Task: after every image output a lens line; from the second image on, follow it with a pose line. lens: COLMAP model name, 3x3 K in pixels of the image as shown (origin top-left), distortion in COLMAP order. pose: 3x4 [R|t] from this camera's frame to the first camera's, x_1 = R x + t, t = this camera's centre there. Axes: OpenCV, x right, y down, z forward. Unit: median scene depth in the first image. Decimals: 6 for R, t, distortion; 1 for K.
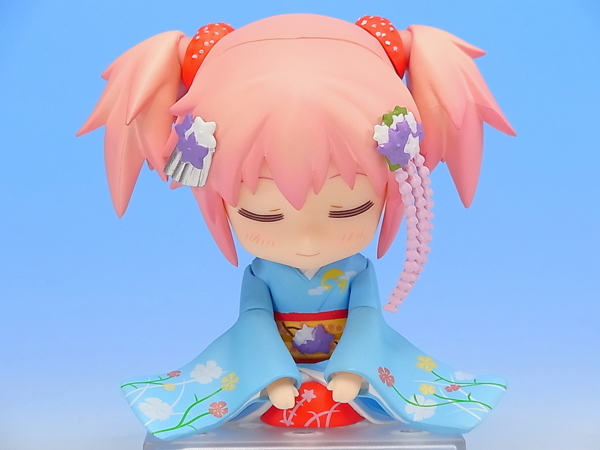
lens RADIAL K [[2663.8, 0, 300.0], [0, 2663.8, 225.0], [0, 0, 1]] dist [0.096804, 3.613615]
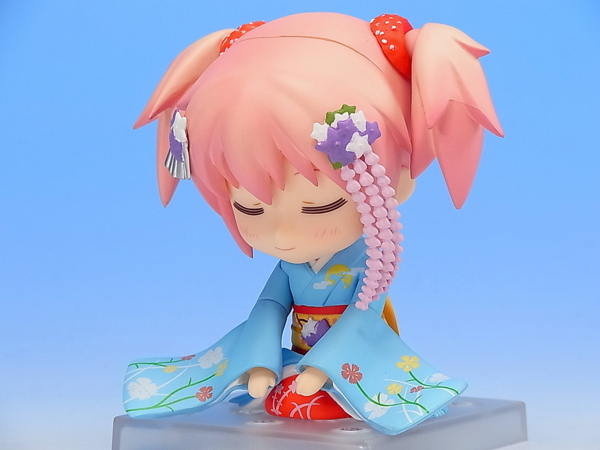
lens RADIAL K [[2663.8, 0, 300.0], [0, 2663.8, 225.0], [0, 0, 1]] dist [0.096804, 3.613615]
pose [[0.855716, 0.037462, -0.516087, 0.531605], [-0.034123, 0.999290, 0.015959, -0.014385], [0.516319, 0.003954, 0.856387, 0.127381]]
